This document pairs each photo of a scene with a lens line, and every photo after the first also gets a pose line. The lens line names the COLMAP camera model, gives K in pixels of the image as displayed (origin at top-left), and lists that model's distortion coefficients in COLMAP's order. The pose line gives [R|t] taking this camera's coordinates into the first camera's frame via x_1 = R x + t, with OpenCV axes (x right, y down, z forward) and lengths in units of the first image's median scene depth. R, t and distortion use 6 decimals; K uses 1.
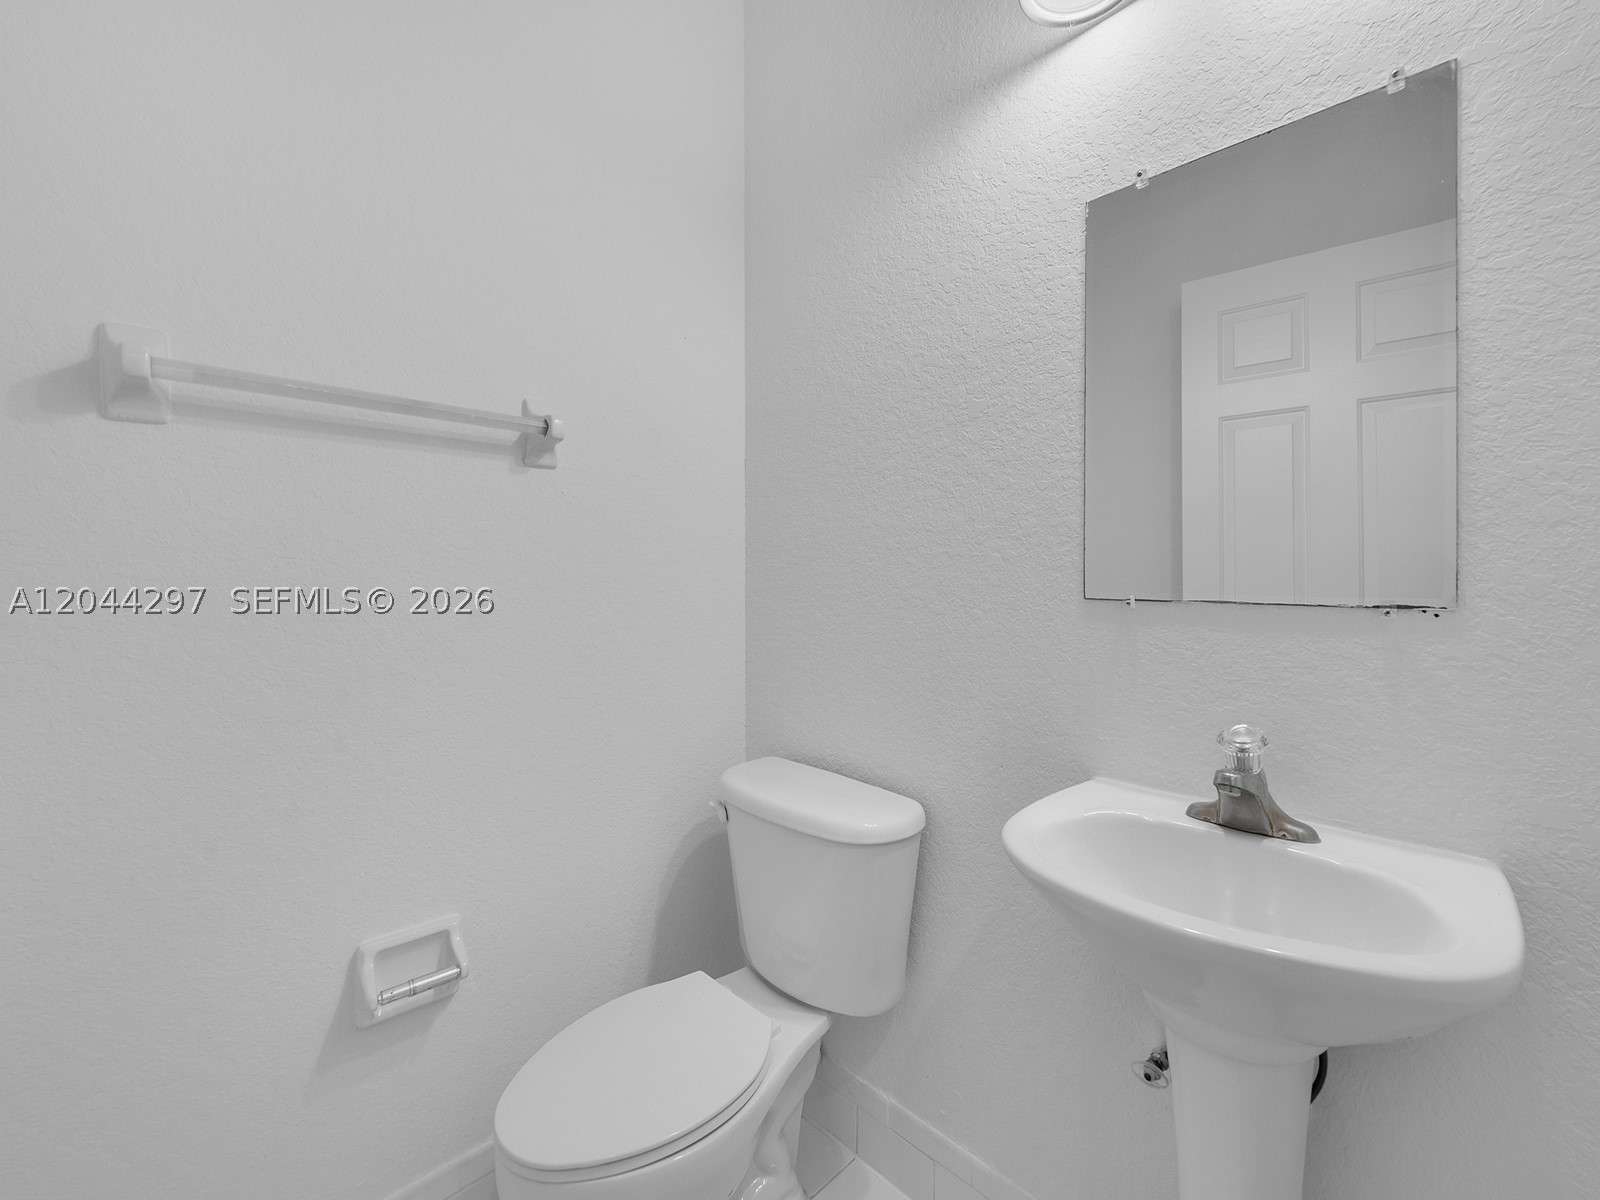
lens RADIAL K [[652.5, 0, 800.0], [0, 652.5, 600.0], [0, 0, 1]] dist [0.001512, 0.000128]
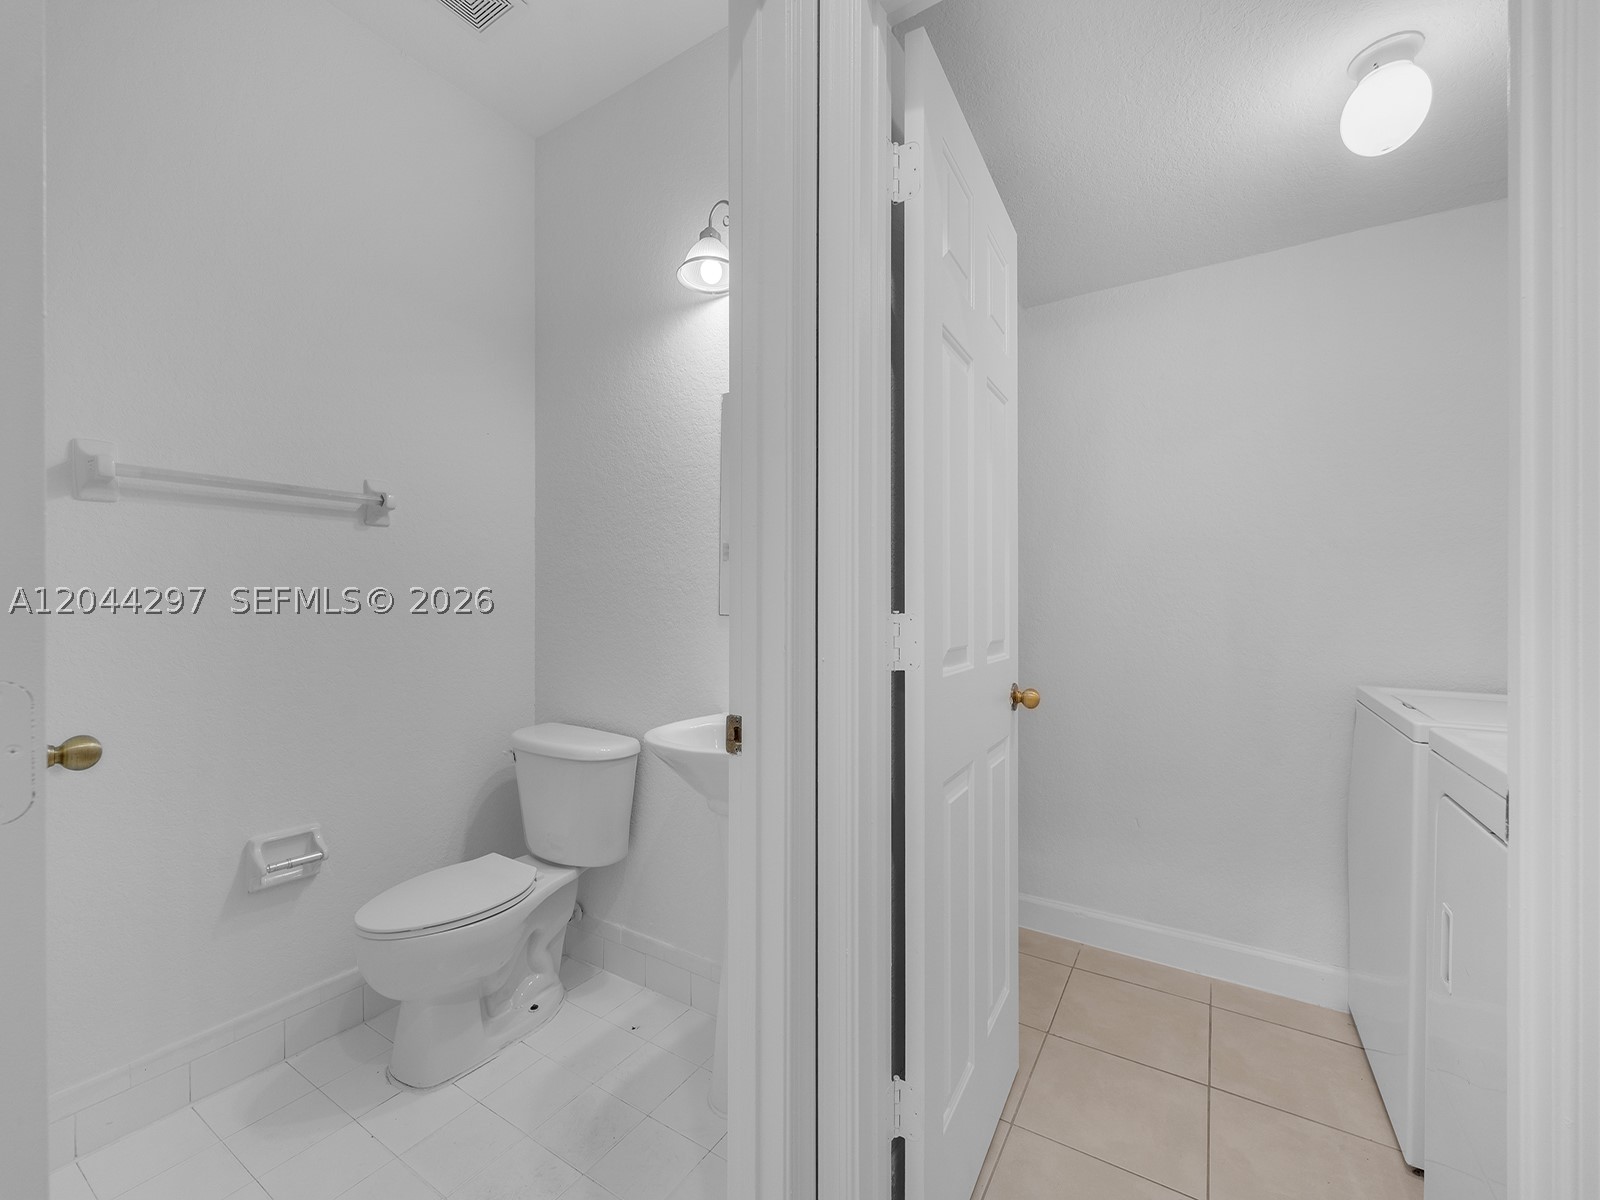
lens RADIAL K [[658.4, 0, 803.7], [0, 658.4, 623.2], [0, 0, 1]] dist [0.001908, -0.000338]
pose [[0.974099, -0.001019, 0.226121, 0.227435], [0.000648, 0.999998, 0.001714, 0.016165], [-0.226122, -0.001523, 0.974098, -0.745819]]
